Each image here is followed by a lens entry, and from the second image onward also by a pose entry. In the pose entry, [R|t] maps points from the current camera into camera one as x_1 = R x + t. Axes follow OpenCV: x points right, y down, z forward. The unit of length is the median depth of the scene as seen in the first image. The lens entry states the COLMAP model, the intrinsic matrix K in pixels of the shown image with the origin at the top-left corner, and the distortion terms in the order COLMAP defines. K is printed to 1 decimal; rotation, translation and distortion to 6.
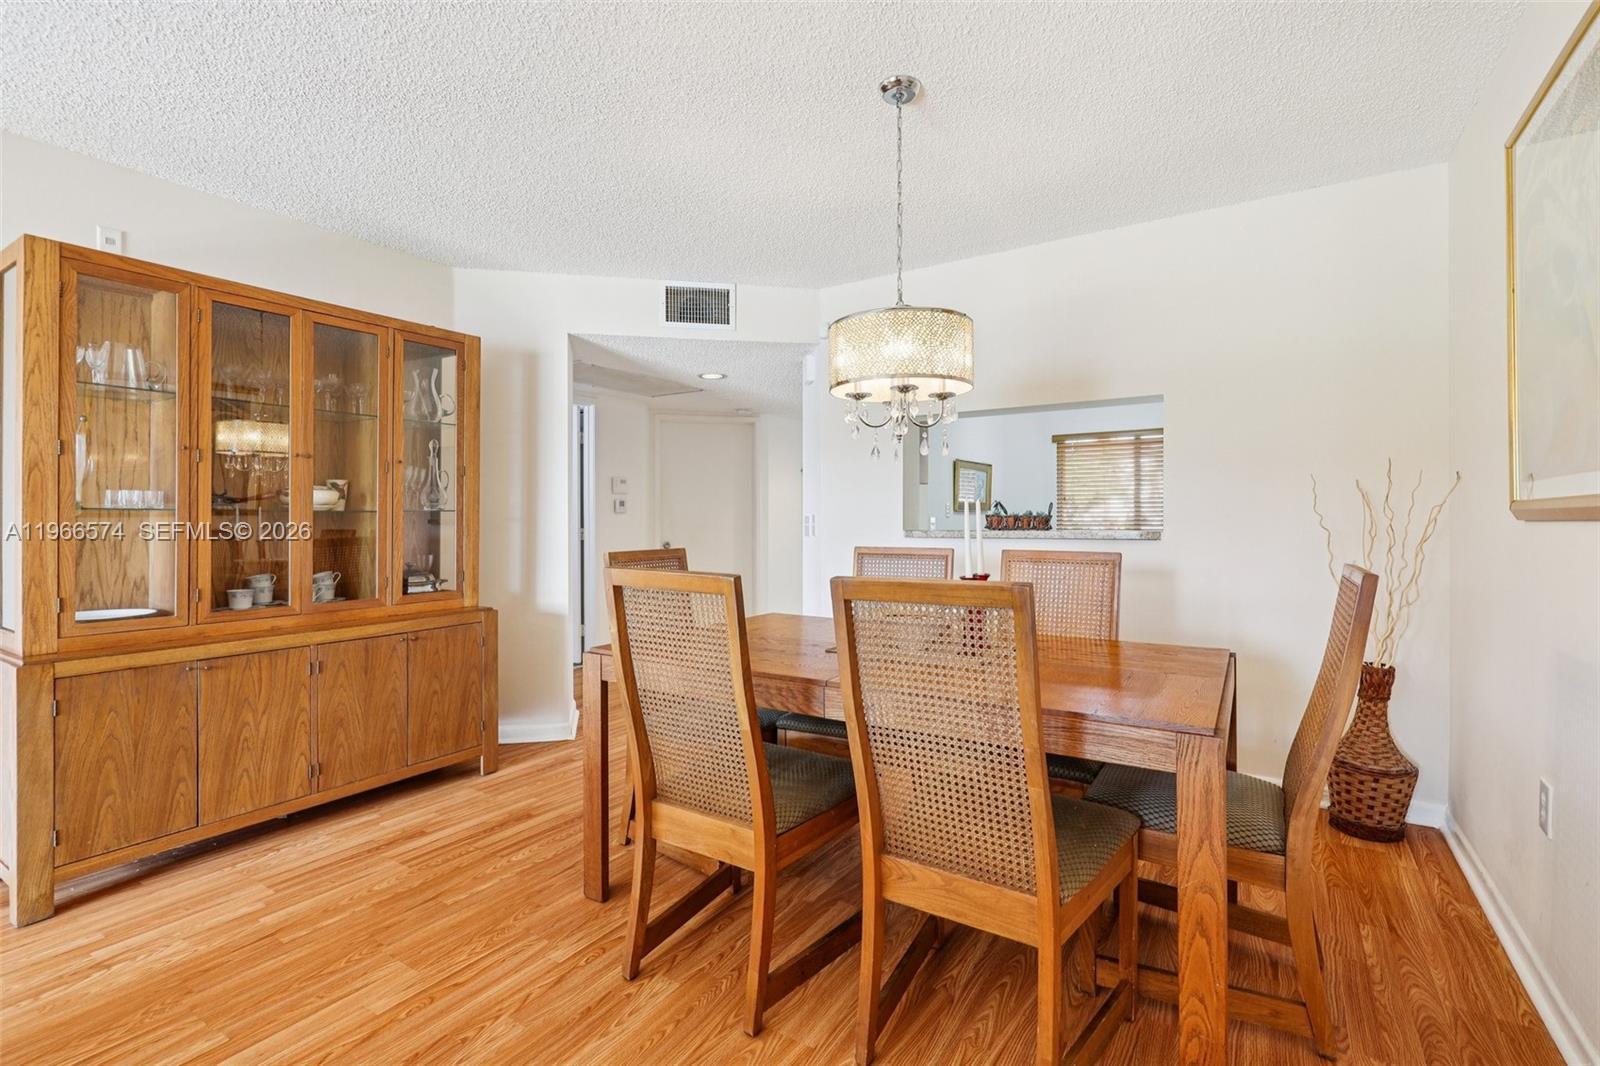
lens RADIAL K [[730.5, 0, 797.5], [0, 730.5, 527.6], [0, 0, 1]] dist [0.001278, -0.000576]
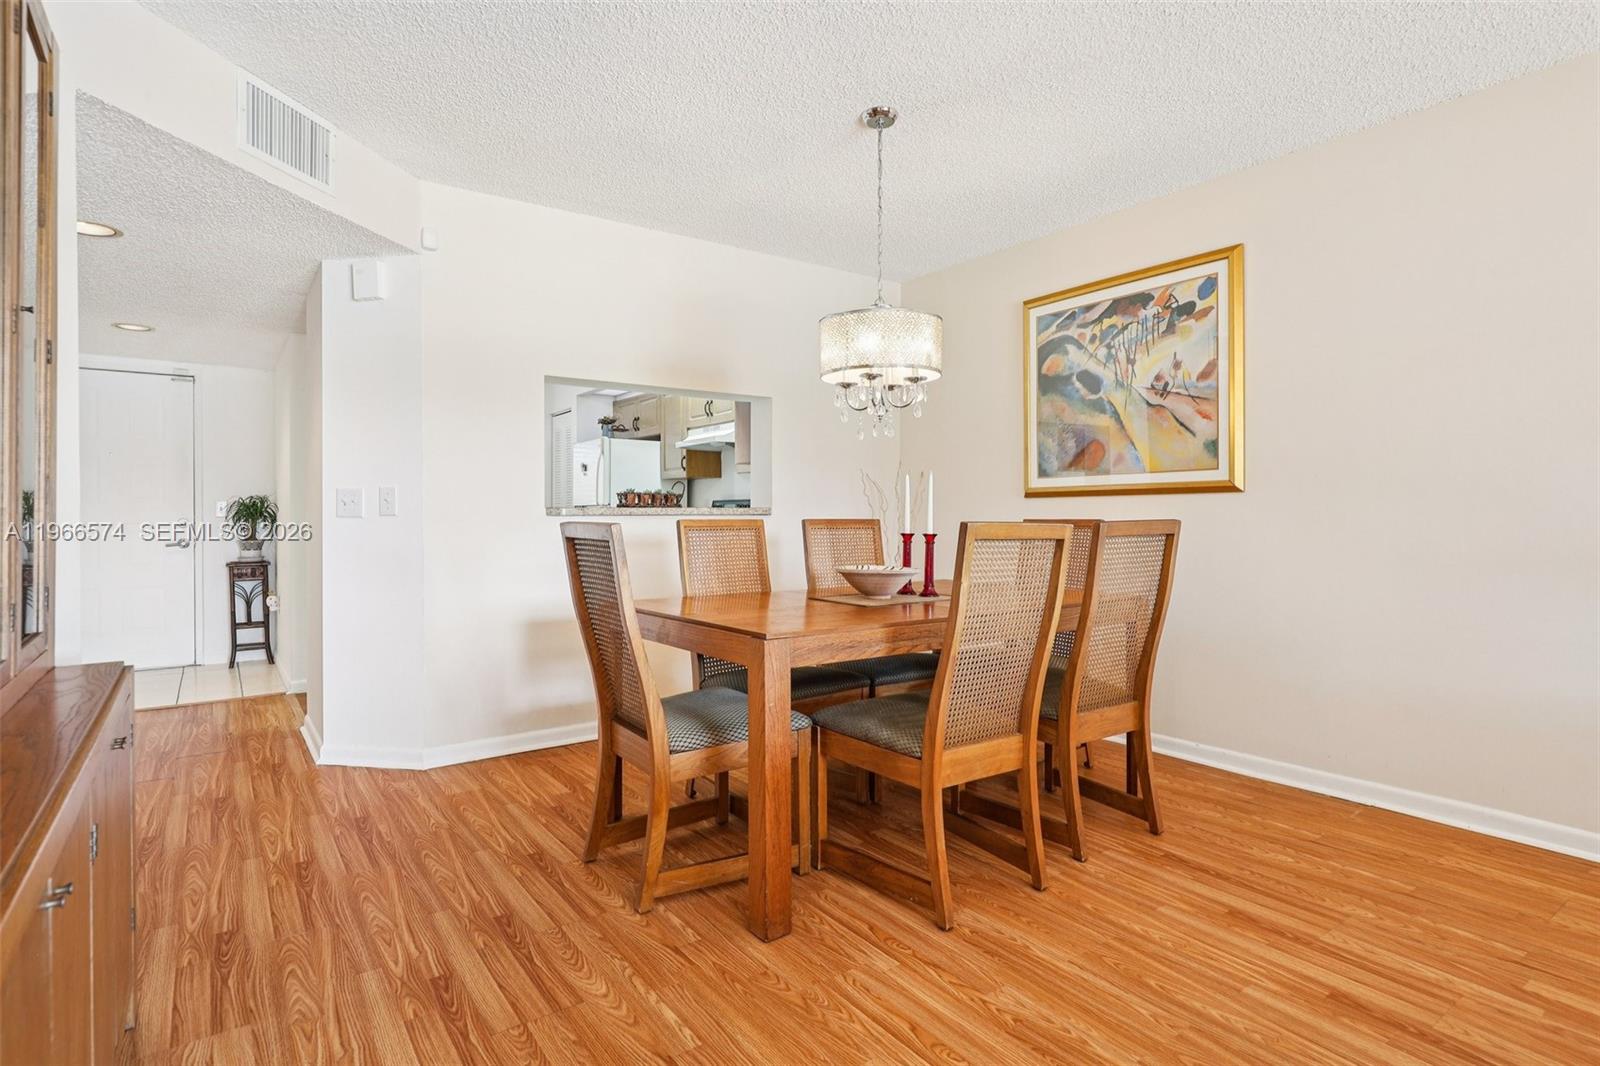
lens RADIAL K [[826.2, 0, 800.0], [0, 826.2, 518.4], [0, 0, 1]] dist [-0.000682, 0.000021]
pose [[0.362771, 0.006258, 0.931857, -1.126017], [0.008933, 0.999908, -0.010192, 0.050267], [-0.931835, 0.012022, 0.362682, 0.633849]]
